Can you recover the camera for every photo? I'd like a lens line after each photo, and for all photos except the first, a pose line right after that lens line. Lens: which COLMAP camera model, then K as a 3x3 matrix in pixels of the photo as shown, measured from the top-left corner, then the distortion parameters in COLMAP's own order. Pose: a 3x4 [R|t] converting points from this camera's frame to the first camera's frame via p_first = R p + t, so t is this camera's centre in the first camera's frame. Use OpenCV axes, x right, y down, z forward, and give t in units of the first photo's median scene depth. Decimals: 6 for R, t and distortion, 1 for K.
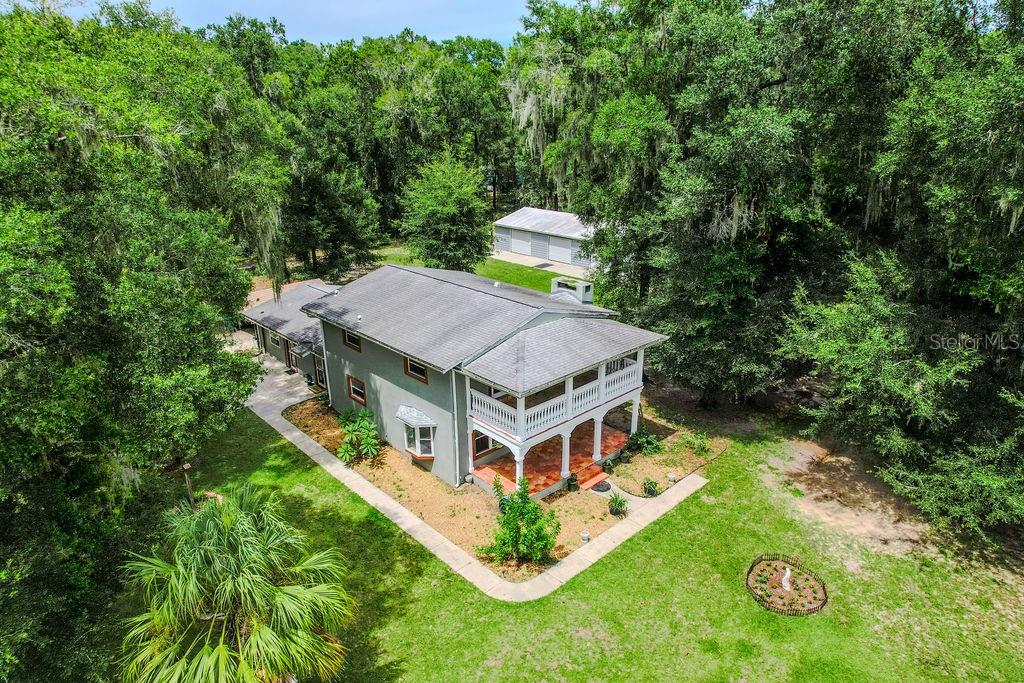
lens RADIAL K [[655.6, 0, 516.5], [0, 655.6, 355.7], [0, 0, 1]] dist [-0.072404, 0.060269]
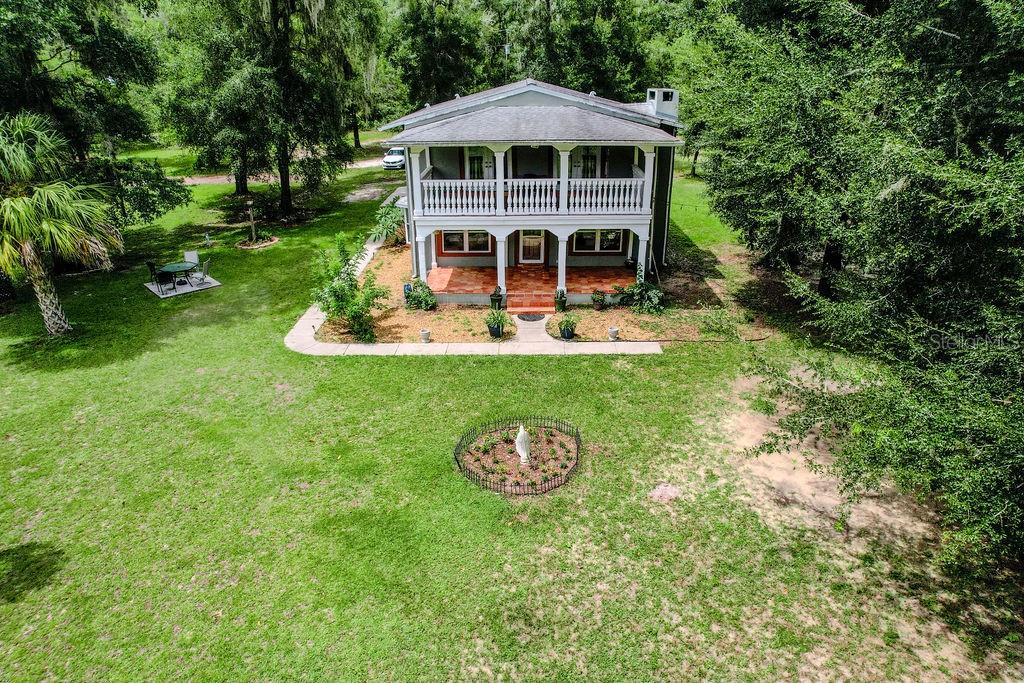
lens RADIAL K [[655.6, 0, 516.5], [0, 655.6, 355.7], [0, 0, 1]] dist [-0.072404, 0.060269]
pose [[0.716329, 0.281638, -0.638398, 0.655162], [-0.241845, 0.958422, 0.151453, 0.135490], [0.654510, 0.045903, 0.754659, 0.411545]]
